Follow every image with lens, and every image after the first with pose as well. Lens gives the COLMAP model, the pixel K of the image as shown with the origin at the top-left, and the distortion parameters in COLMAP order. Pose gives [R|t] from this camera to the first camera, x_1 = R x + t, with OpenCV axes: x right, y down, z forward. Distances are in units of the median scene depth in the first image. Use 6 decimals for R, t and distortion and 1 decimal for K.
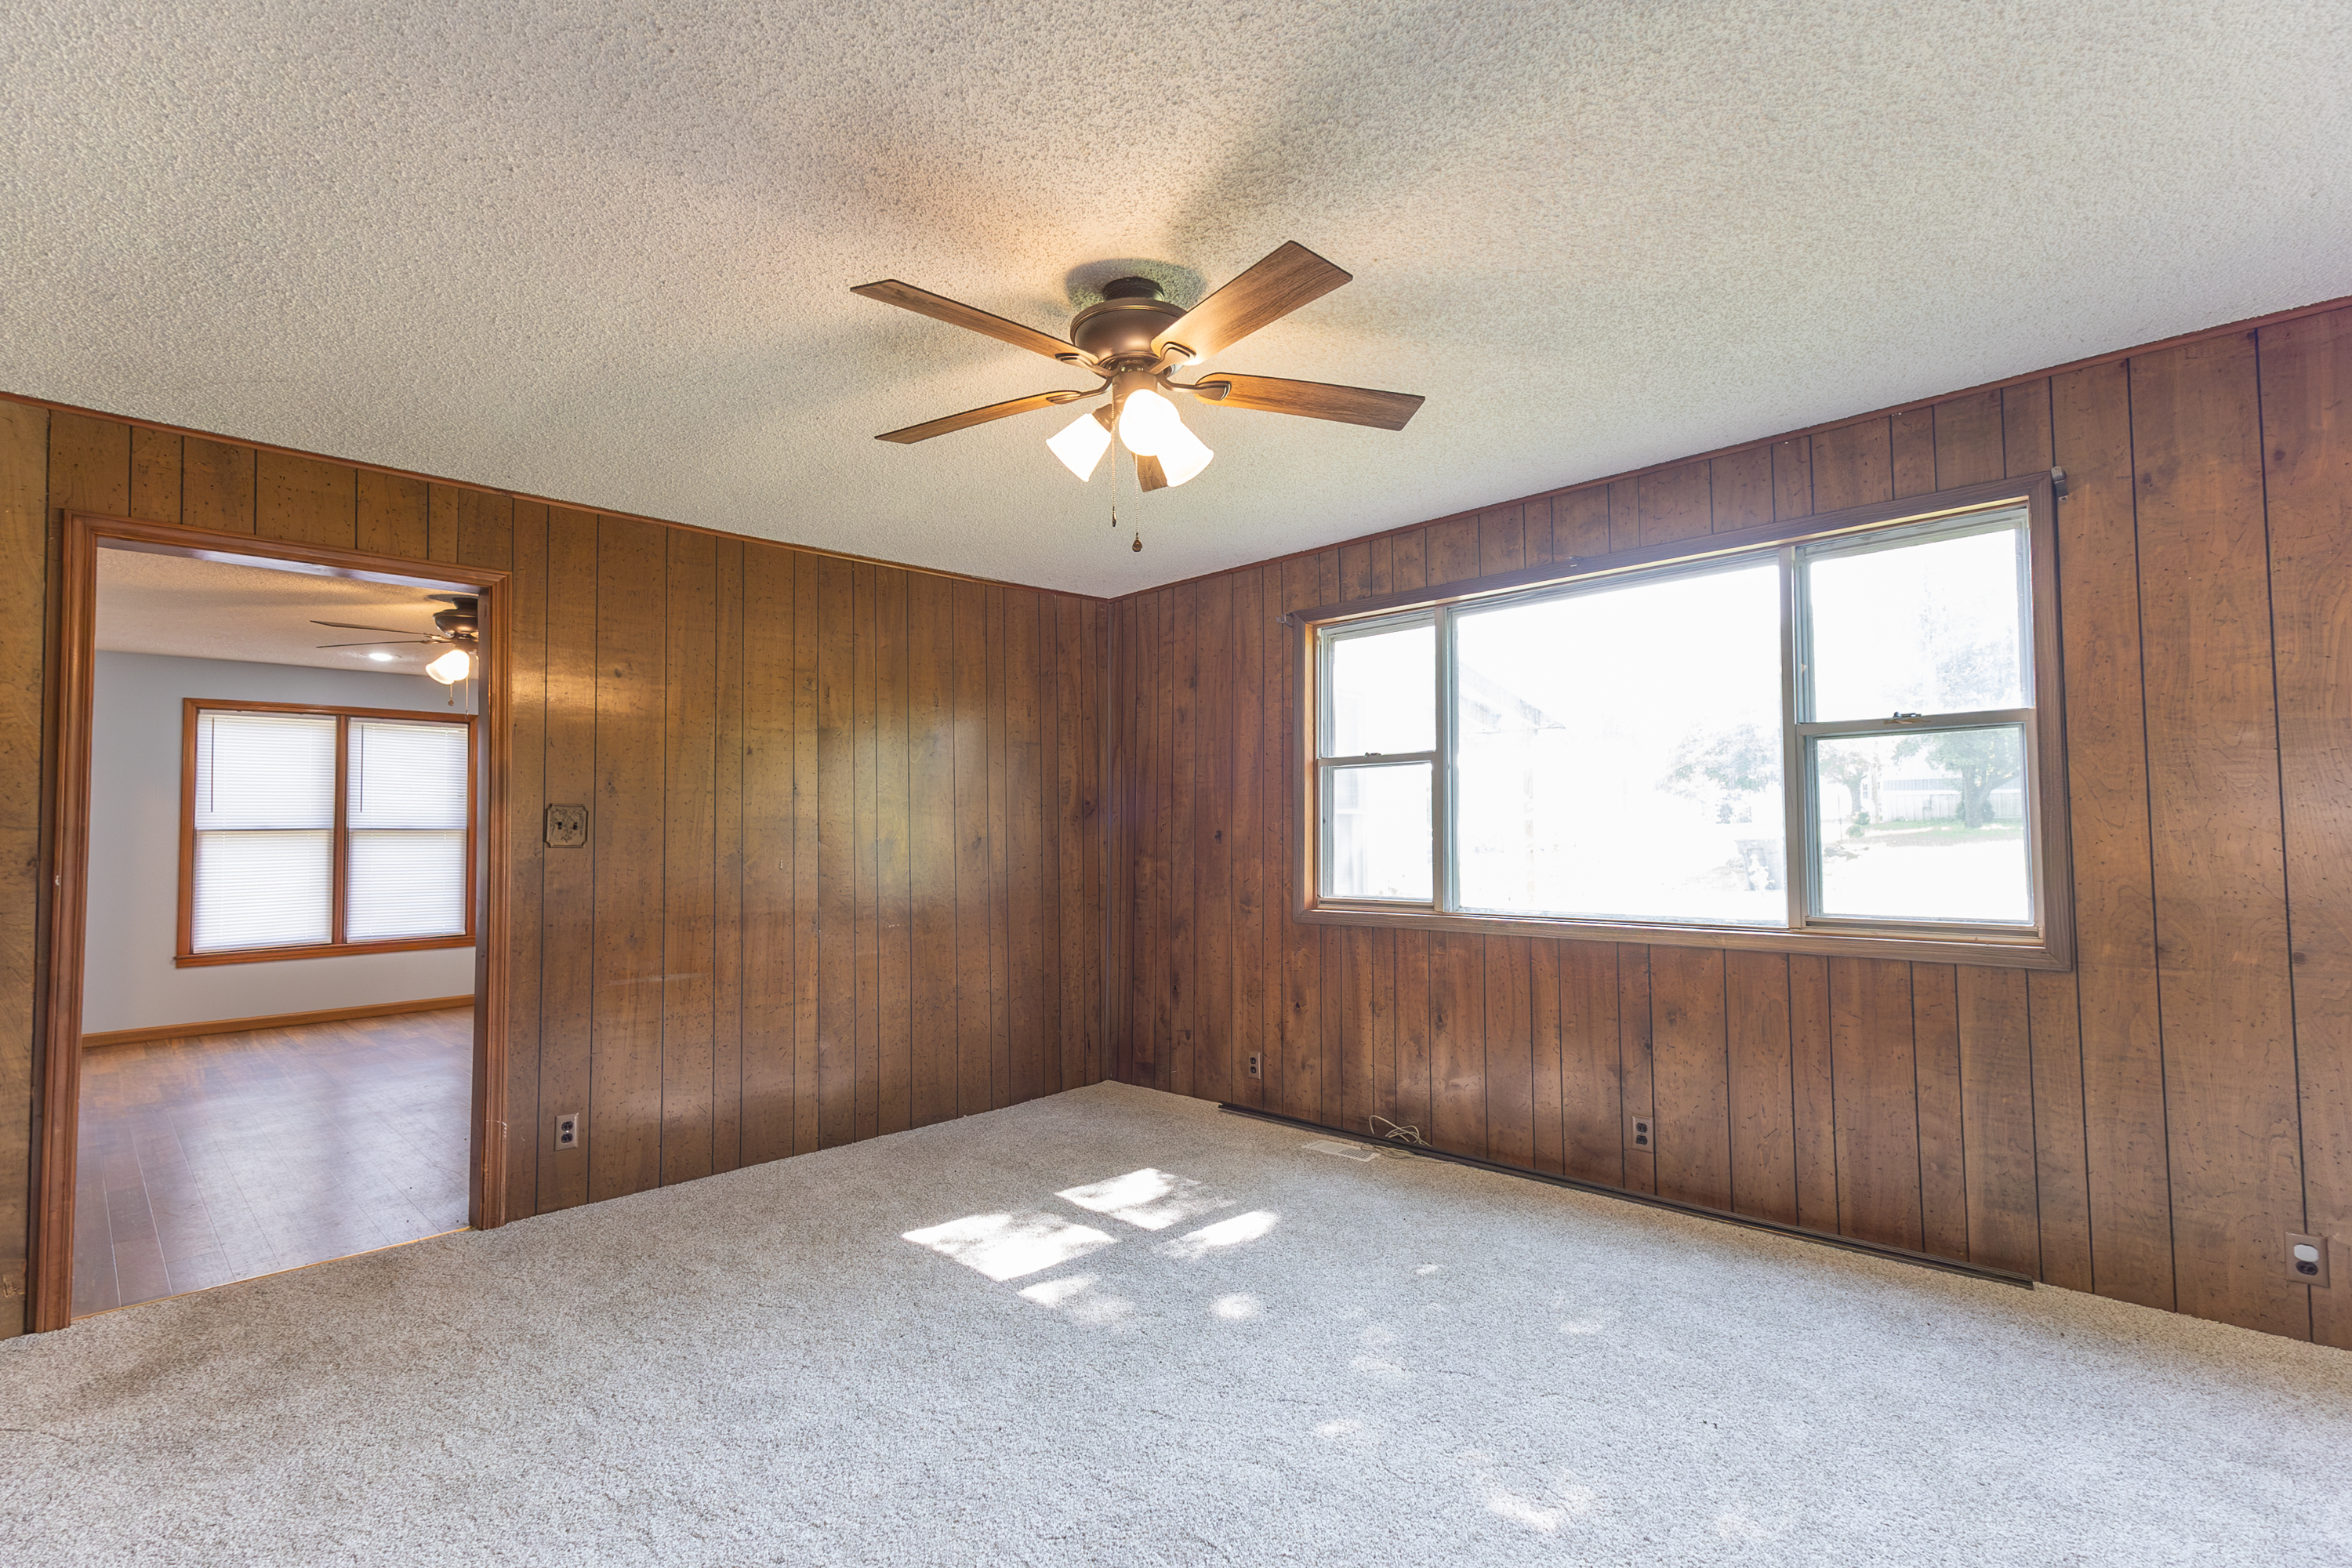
lens RADIAL K [[1084.2, 0, 1192.4], [0, 1084.2, 788.6], [0, 0, 1]] dist [0.027644, -0.007891]
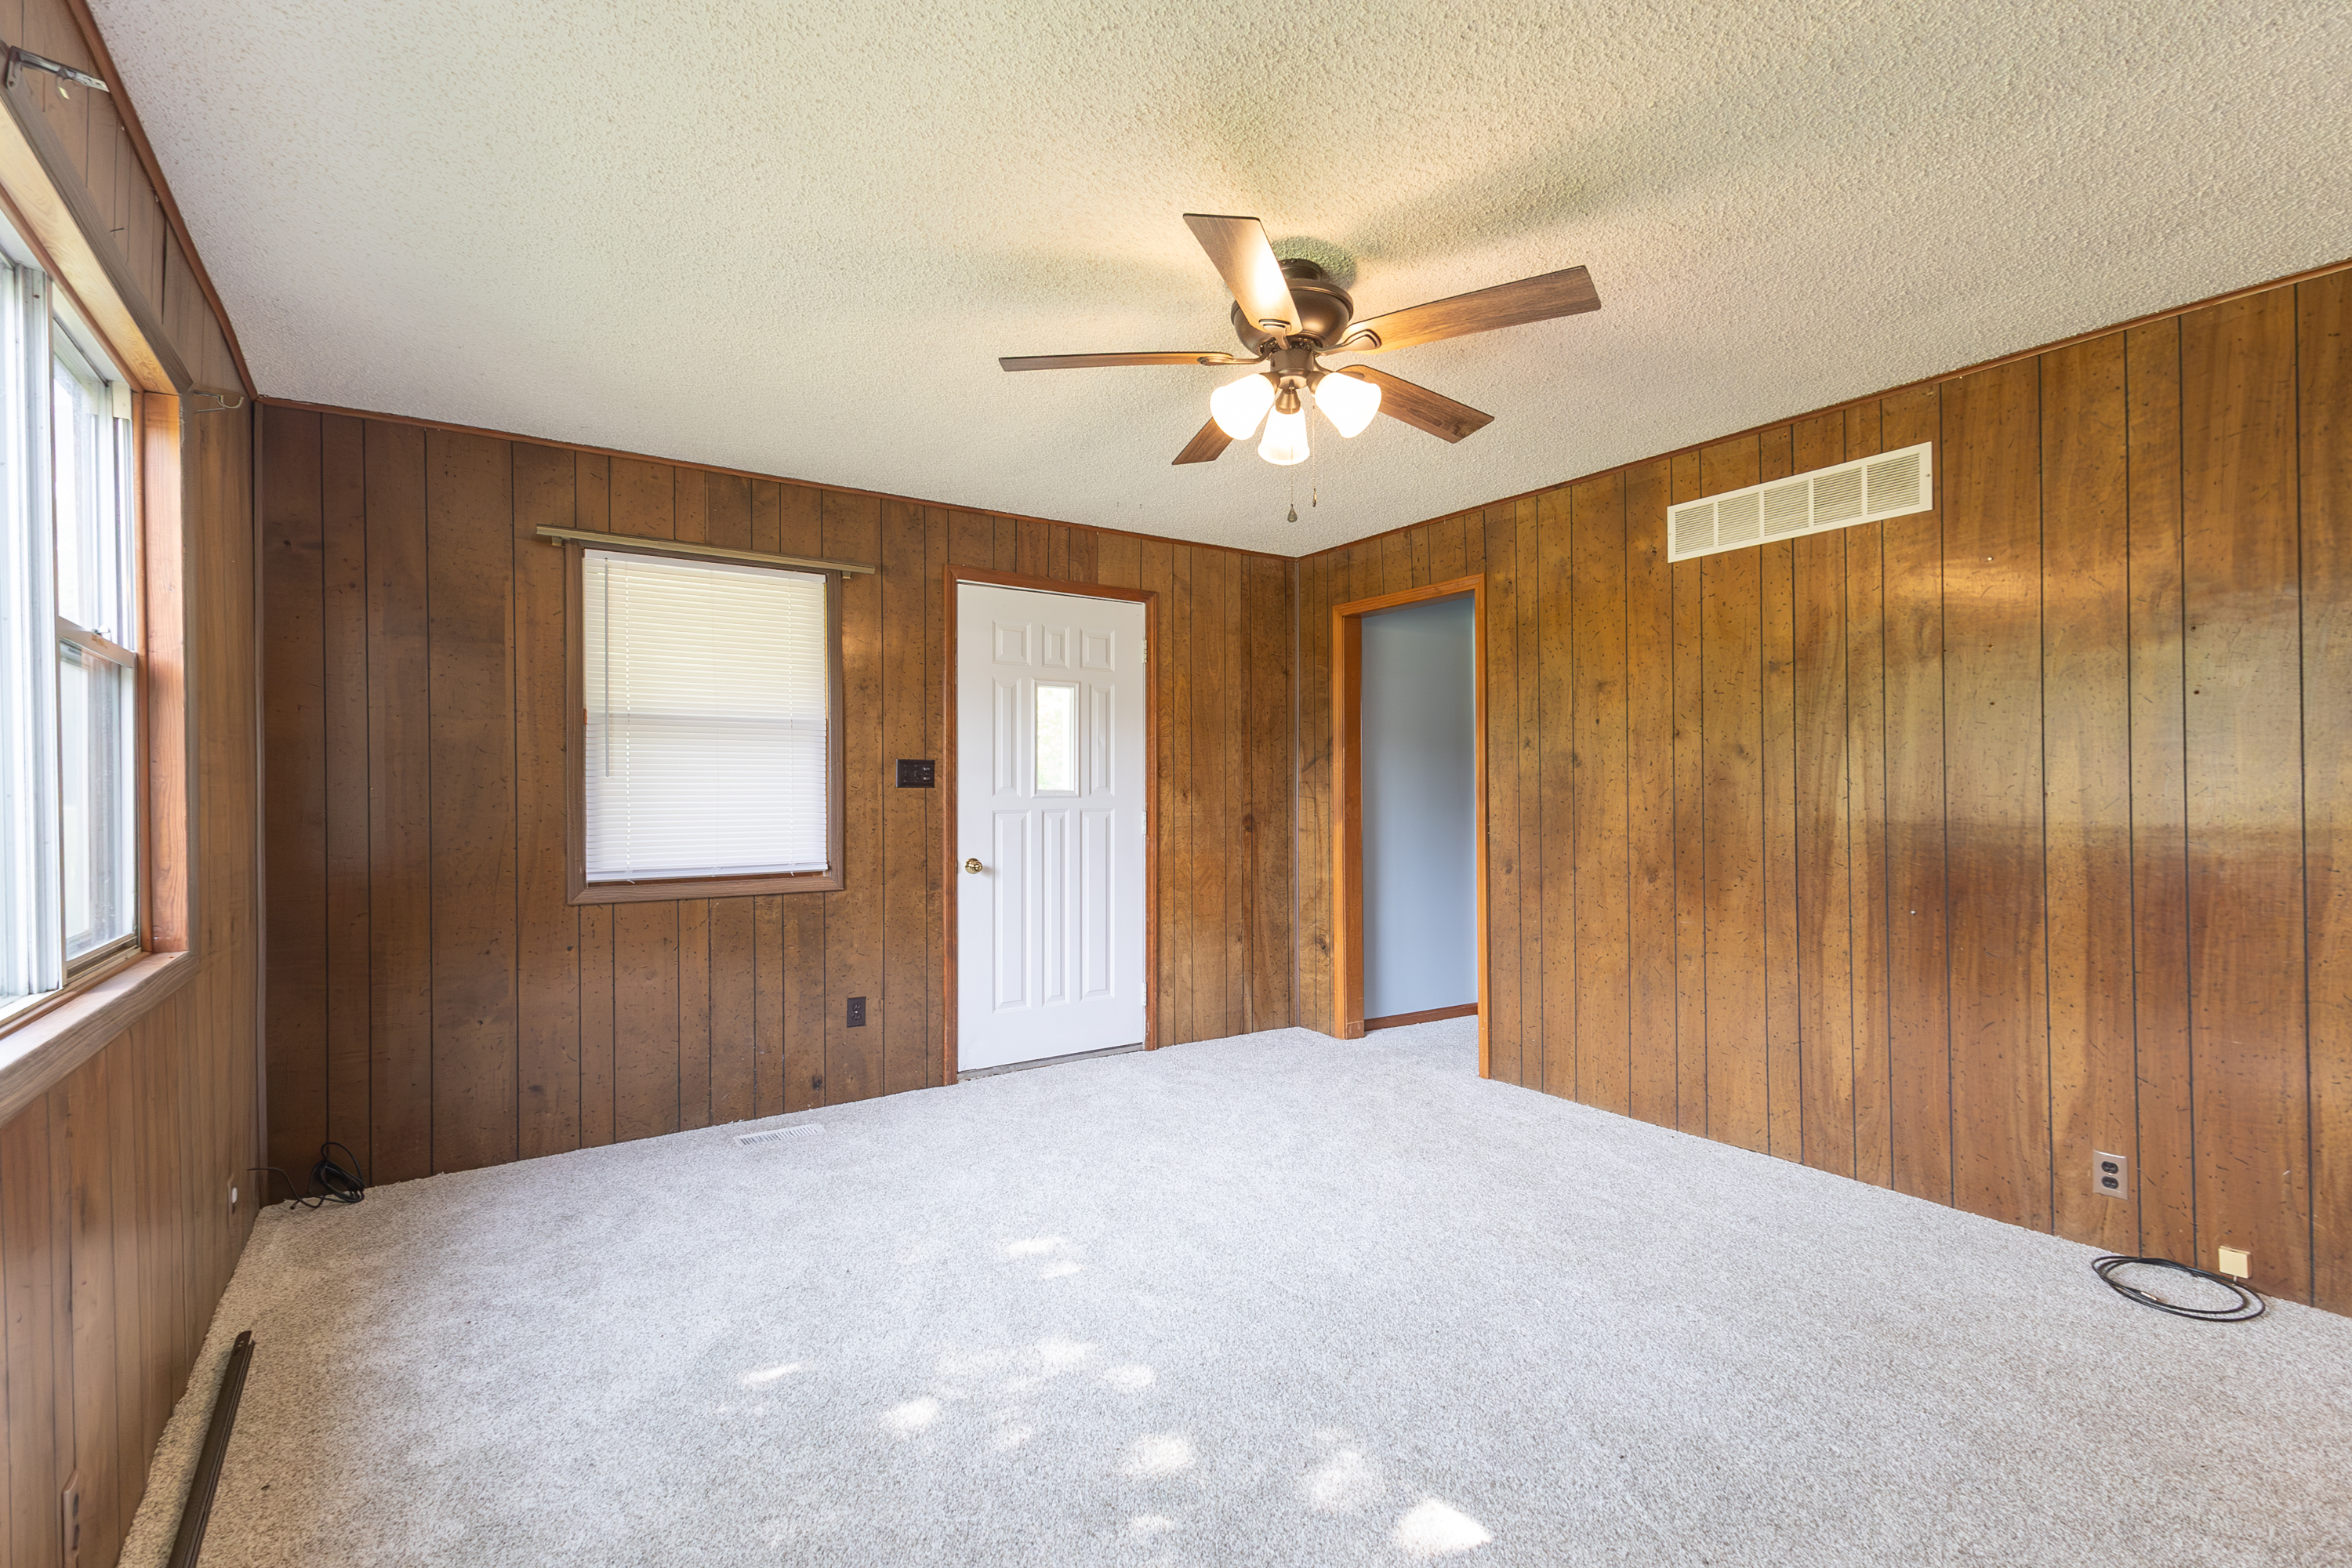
lens RADIAL K [[1084.2, 0, 1186.6], [0, 1084.2, 785.4], [0, 0, 1]] dist [0.027644, -0.007891]
pose [[-0.980932, 0.015909, 0.193699, -0.096203], [0.004953, 0.998367, -0.056916, 0.057173], [-0.194288, -0.054872, -0.979409, 1.337343]]
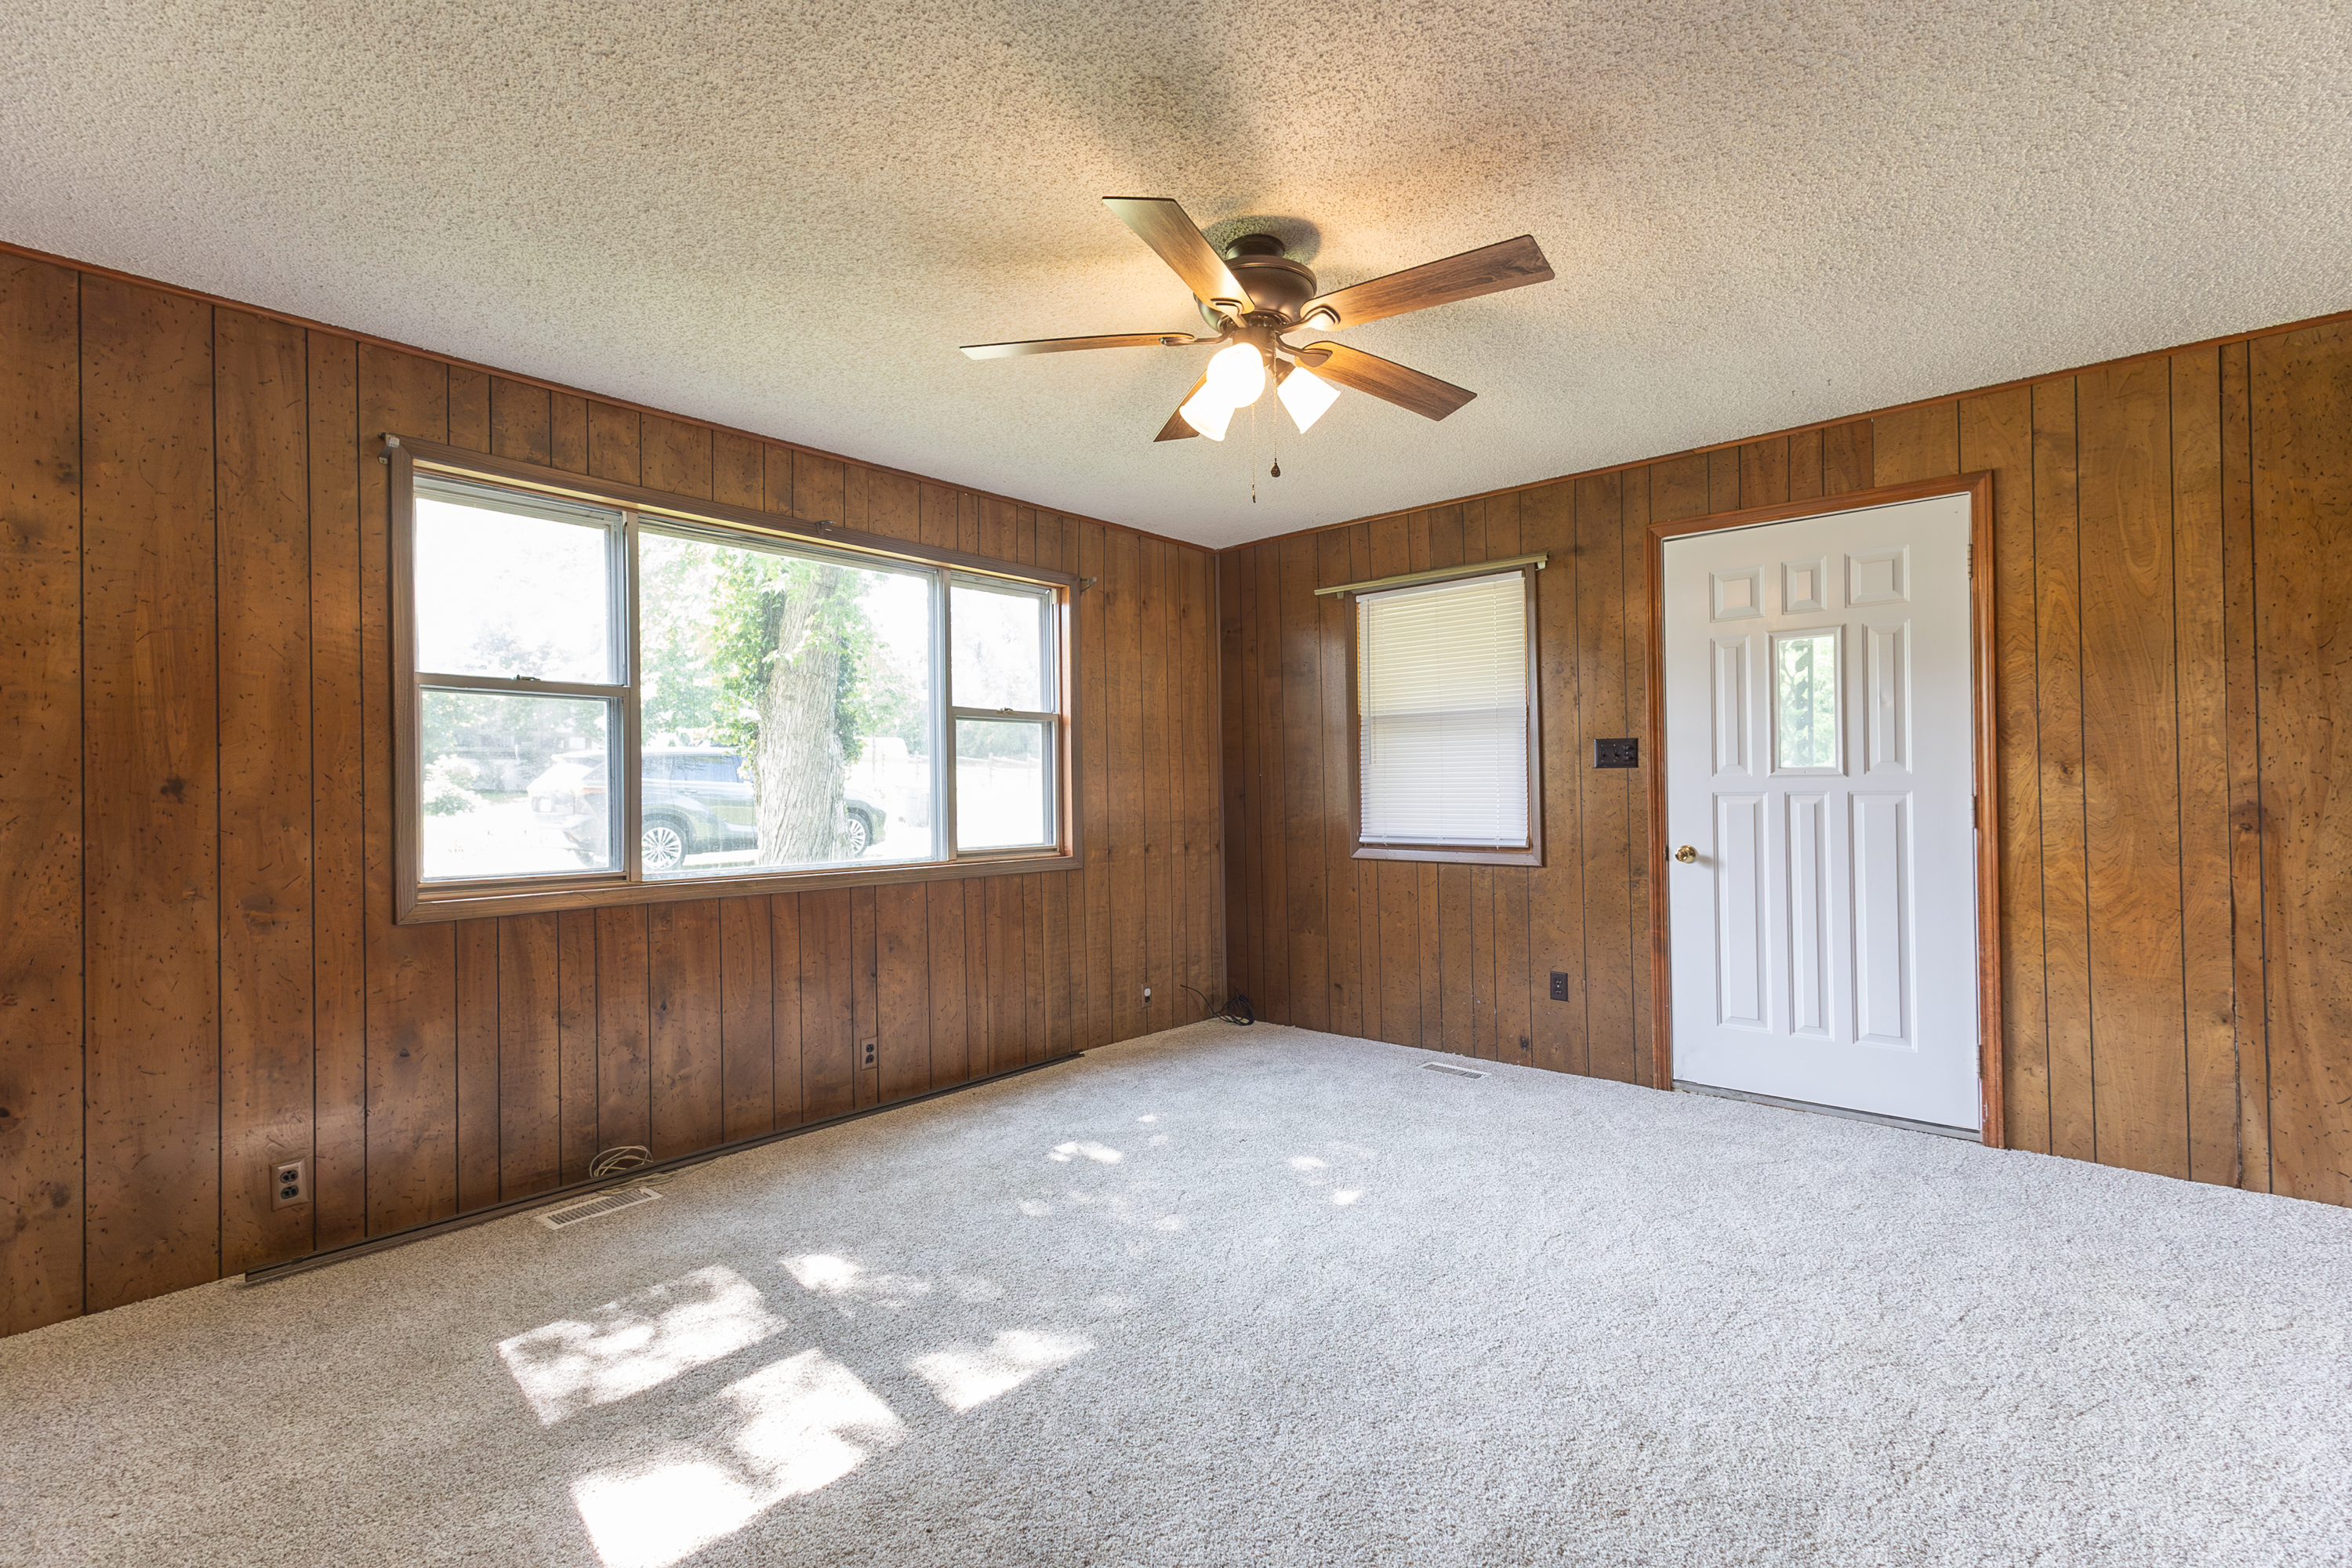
lens RADIAL K [[1084.2, 0, 1163.0], [0, 1084.2, 787.5], [0, 0, 1]] dist [0.027644, -0.007891]
pose [[-0.028240, 0.010513, 0.999546, -0.716637], [-0.037303, 0.999237, -0.011564, 0.041968], [-0.998905, -0.037613, -0.027827, 0.727714]]
